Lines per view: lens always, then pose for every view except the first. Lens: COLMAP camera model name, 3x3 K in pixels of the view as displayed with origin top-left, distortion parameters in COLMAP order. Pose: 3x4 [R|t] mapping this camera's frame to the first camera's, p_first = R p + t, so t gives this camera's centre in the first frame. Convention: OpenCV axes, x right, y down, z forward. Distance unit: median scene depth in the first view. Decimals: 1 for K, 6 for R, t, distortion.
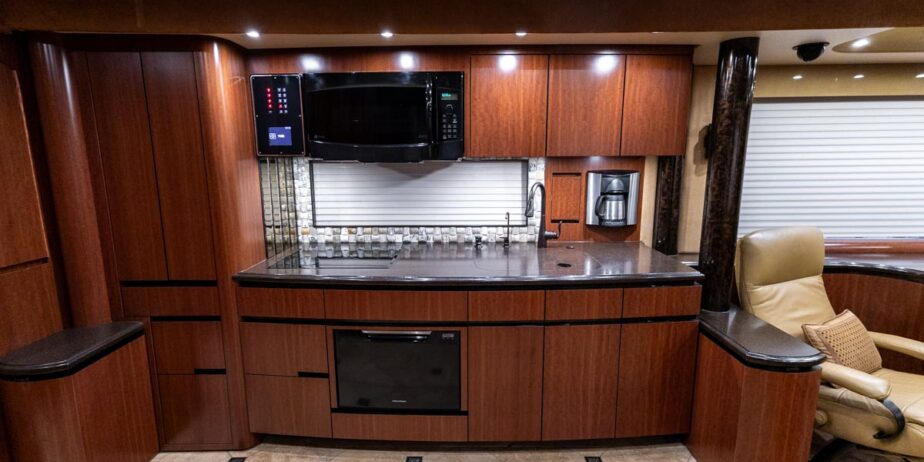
lens RADIAL K [[438.9, 0, 460.9], [0, 438.9, 230.8], [0, 0, 1]] dist [0.005517, -0.001198]
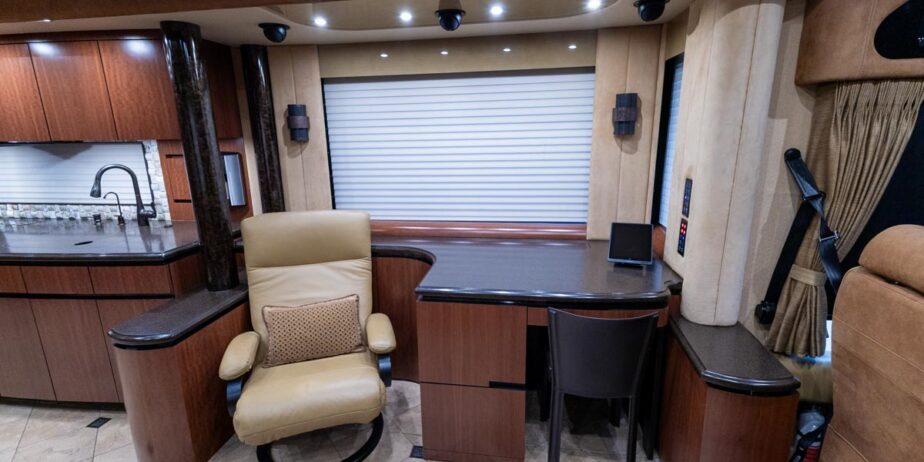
lens RADIAL K [[438.9, 0, 466.5], [0, 438.9, 230.1], [0, 0, 1]] dist [0.005517, -0.001198]
pose [[0.991743, 0.020215, -0.126637, 1.022299], [-0.012685, 0.998118, 0.059994, -0.023420], [0.127611, -0.057893, 0.990133, 0.046709]]
